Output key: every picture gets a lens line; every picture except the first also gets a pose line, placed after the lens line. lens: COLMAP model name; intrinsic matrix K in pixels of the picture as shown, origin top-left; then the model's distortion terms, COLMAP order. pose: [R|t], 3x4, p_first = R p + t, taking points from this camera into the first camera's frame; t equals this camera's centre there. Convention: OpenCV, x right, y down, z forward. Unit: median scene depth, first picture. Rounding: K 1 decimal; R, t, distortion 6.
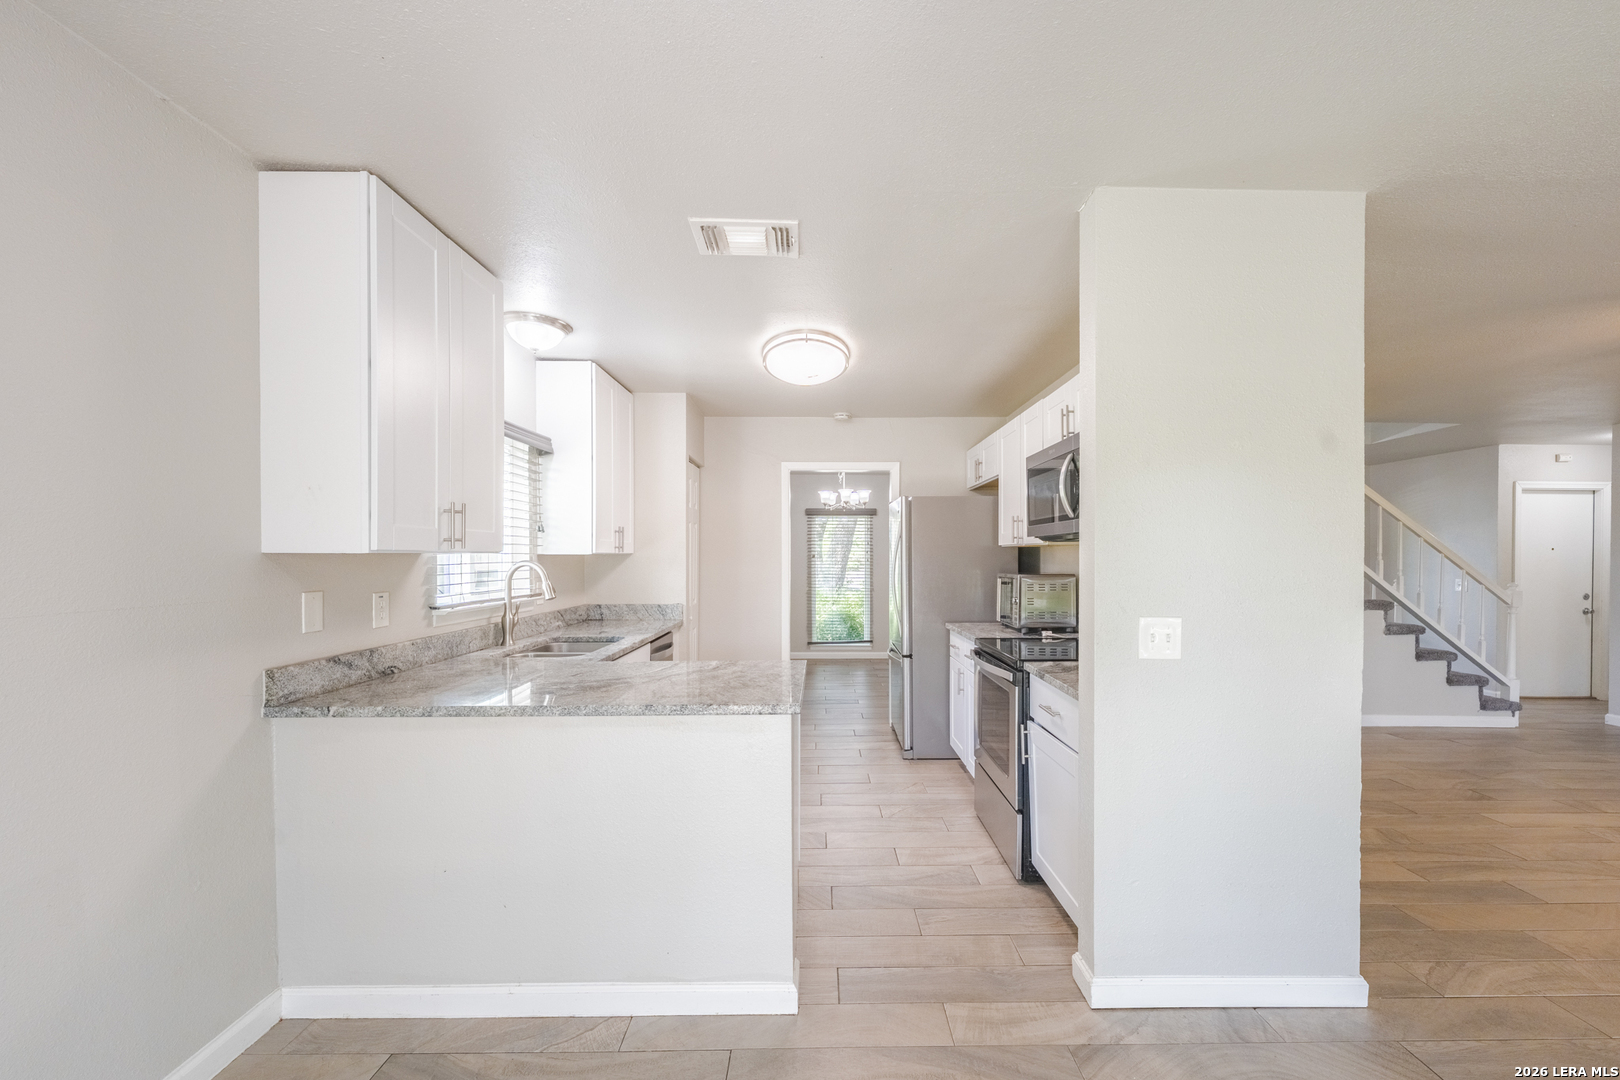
lens RADIAL K [[688.8, 0, 814.4], [0, 688.8, 541.9], [0, 0, 1]] dist [0.001570, 0.000085]
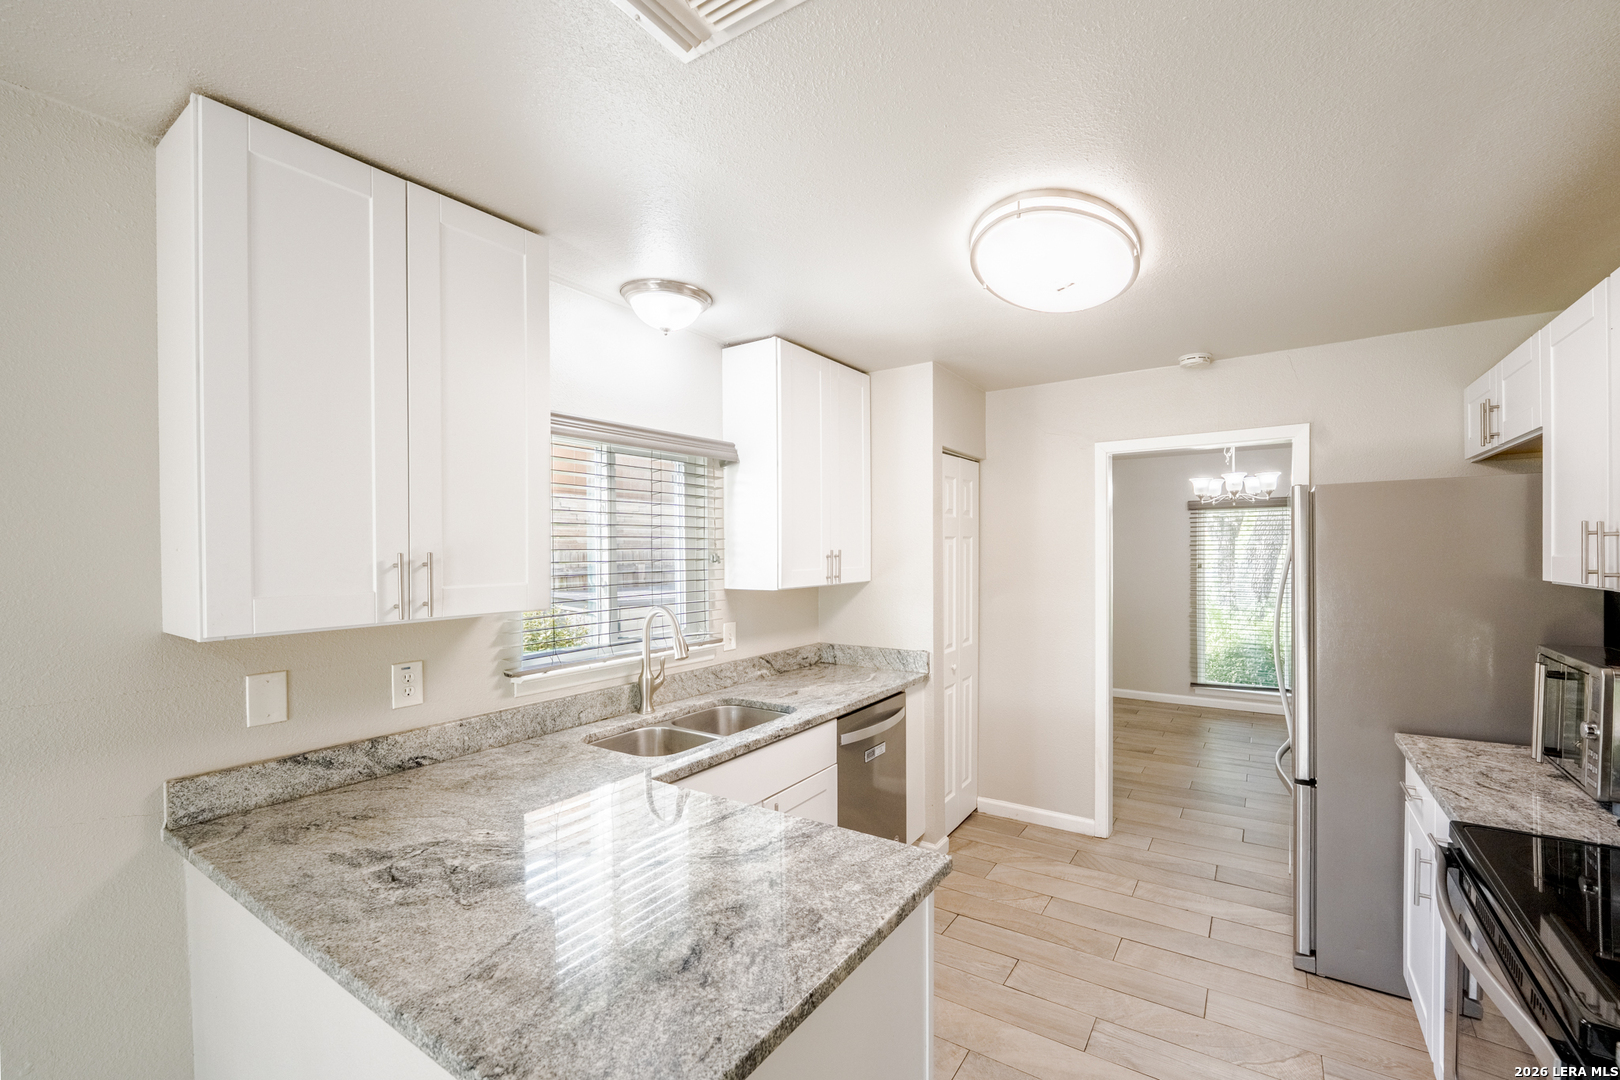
lens RADIAL K [[663.1, 0, 822.1], [0, 663.1, 554.6], [0, 0, 1]] dist [0.000198, -0.000450]
pose [[0.829566, -0.005009, -0.558387, 0.123647], [0.022529, 0.999446, 0.024505, -0.037244], [0.557955, -0.032909, 0.829219, 0.400435]]
